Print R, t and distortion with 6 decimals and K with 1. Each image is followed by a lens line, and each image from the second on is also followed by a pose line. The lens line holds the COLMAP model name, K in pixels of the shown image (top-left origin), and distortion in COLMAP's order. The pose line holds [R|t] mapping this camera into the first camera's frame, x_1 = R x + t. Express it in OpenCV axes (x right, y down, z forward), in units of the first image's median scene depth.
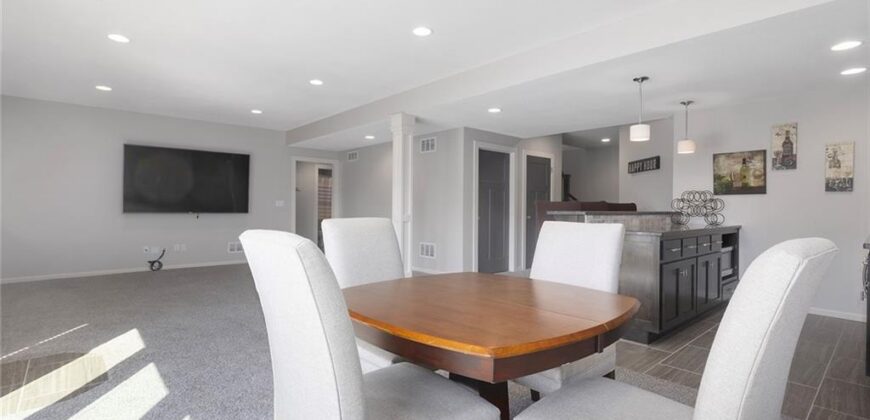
lens RADIAL K [[409.4, 0, 426.1], [0, 409.4, 205.1], [0, 0, 1]] dist [-0.001048, -0.000291]
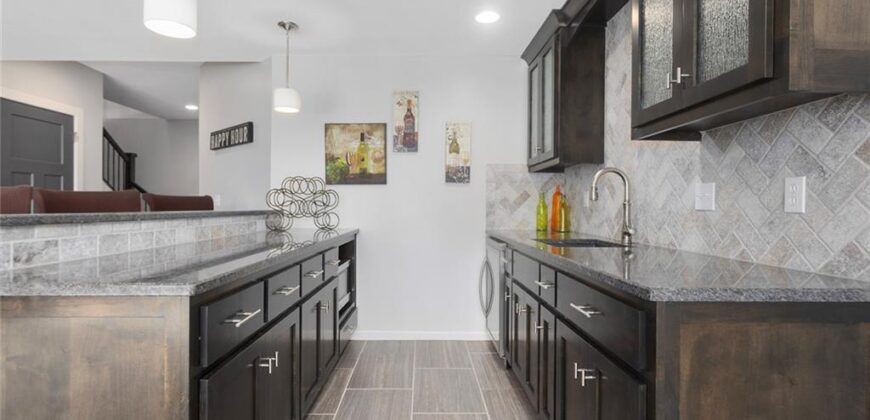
lens RADIAL K [[425.4, 0, 432.3], [0, 425.4, 212.0], [0, 0, 1]] dist [0.000191, 0.000718]
pose [[0.645980, -0.015832, 0.763190, 0.299245], [-0.001292, 0.999761, 0.021833, 0.005071], [-0.763354, -0.015090, 0.645805, 0.439321]]
